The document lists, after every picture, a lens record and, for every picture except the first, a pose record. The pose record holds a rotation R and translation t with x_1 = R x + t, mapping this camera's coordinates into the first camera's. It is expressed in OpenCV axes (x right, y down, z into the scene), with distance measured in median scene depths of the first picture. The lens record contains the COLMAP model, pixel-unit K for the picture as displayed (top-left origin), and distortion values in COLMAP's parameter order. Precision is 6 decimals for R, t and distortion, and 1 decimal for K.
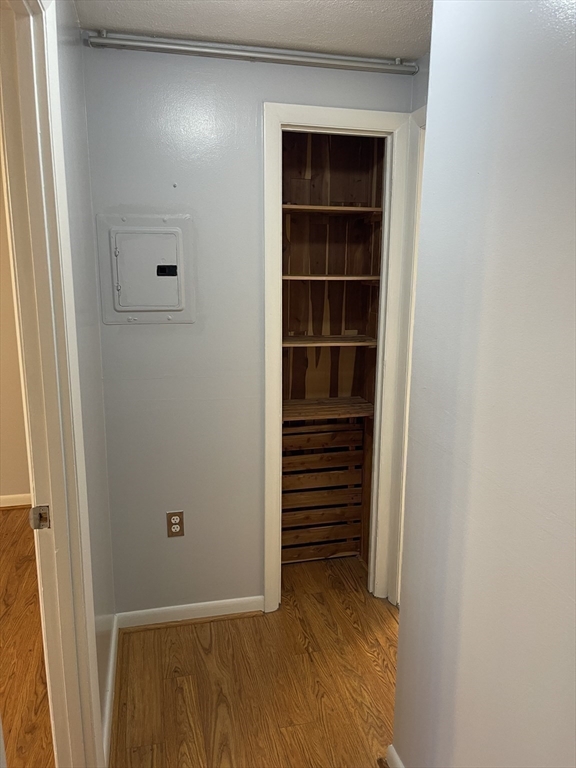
lens RADIAL K [[583.7, 0, 290.5], [0, 583.7, 386.5], [0, 0, 1]] dist [0.042644, -0.067506]
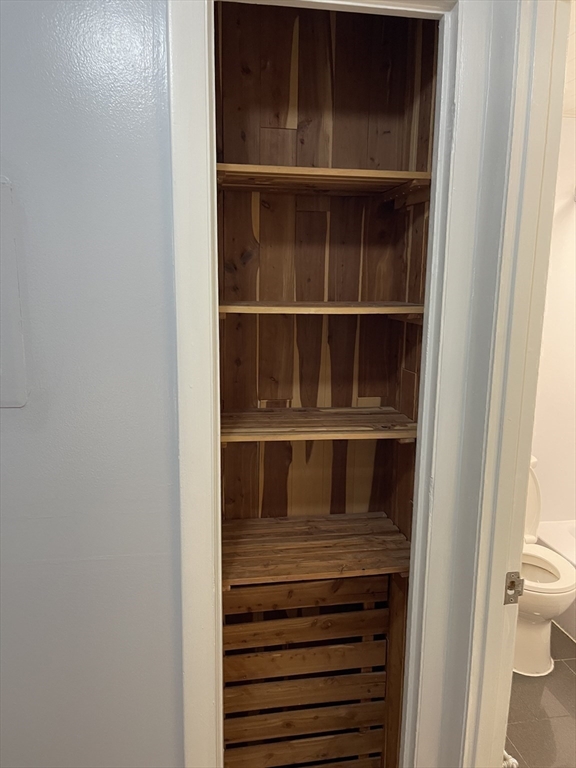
lens RADIAL K [[583.7, 0, 283.7], [0, 583.7, 381.9], [0, 0, 1]] dist [0.042644, -0.067506]
pose [[0.997754, 0.015997, -0.065043, 0.058498], [-0.018179, 0.999287, -0.033082, -0.093567], [0.064468, 0.034191, 0.997334, 0.436425]]
